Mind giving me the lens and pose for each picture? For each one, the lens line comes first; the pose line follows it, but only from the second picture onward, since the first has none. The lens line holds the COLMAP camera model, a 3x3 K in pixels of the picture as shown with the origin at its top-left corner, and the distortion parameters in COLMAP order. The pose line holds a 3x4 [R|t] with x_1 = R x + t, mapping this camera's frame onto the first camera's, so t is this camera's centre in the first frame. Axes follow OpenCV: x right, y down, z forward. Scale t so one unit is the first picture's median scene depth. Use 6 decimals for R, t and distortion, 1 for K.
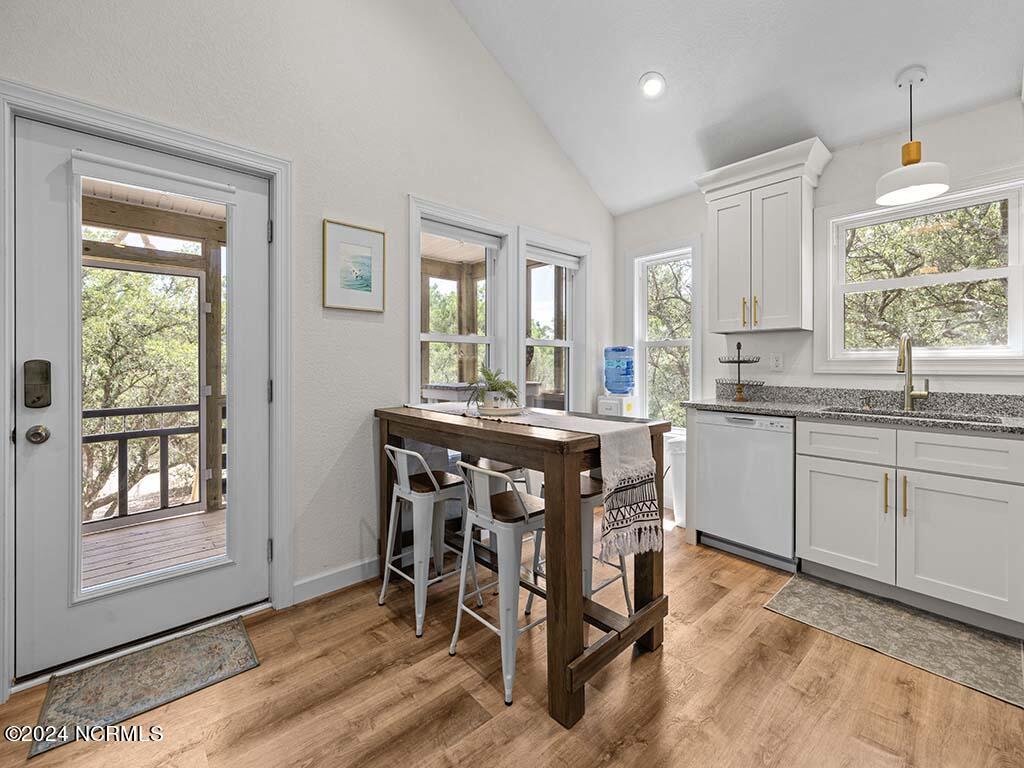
lens RADIAL K [[430.4, 0, 507.6], [0, 430.4, 364.0], [0, 0, 1]] dist [0.000871, 0.000334]
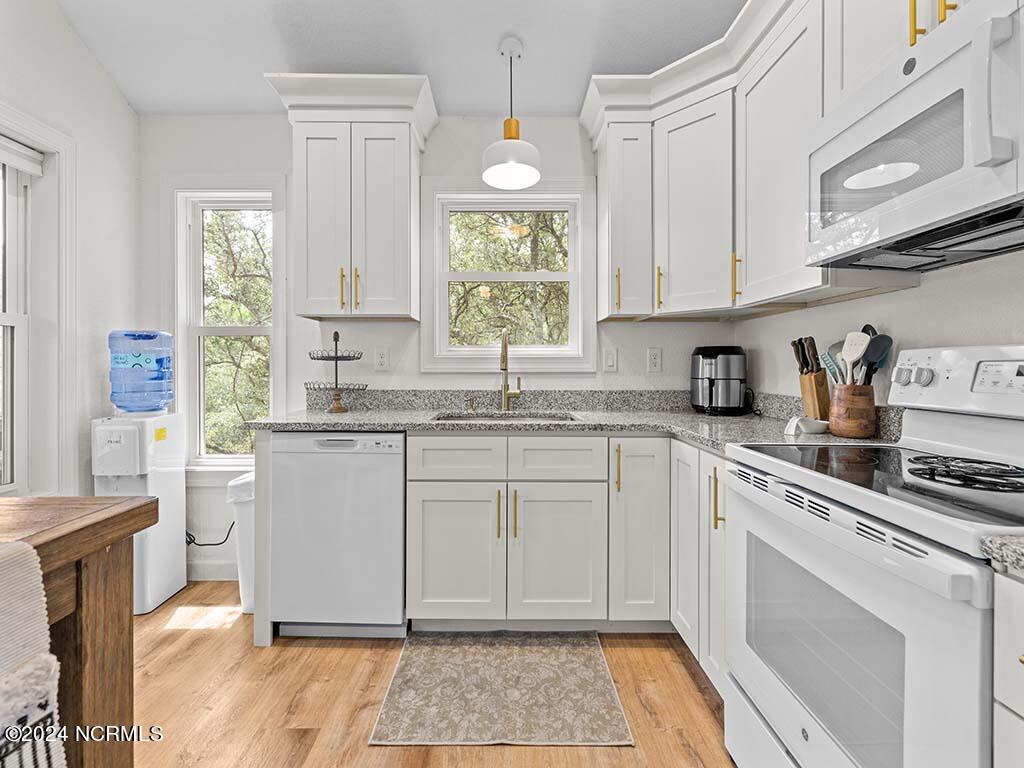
lens RADIAL K [[430.4, 0, 503.8], [0, 430.4, 367.4], [0, 0, 1]] dist [0.000871, 0.000334]
pose [[0.660199, -0.001744, 0.751089, 0.206646], [0.000298, 0.999998, 0.002060, 0.010416], [-0.751091, -0.001136, 0.660198, 0.356255]]
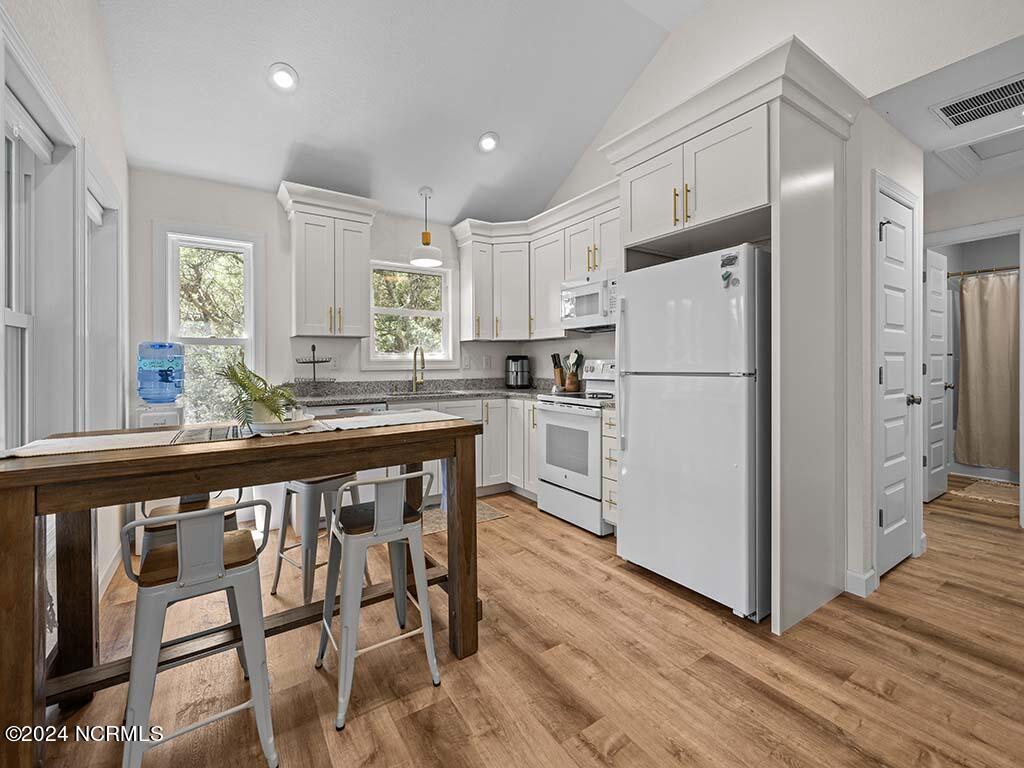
lens RADIAL K [[430.4, 0, 501.1], [0, 430.4, 364.0], [0, 0, 1]] dist [0.000871, 0.000334]
pose [[0.156983, -0.003438, 0.987595, -0.592626], [0.005604, 0.999981, 0.002590, -0.000091], [-0.987585, 0.005128, 0.156999, 0.394265]]
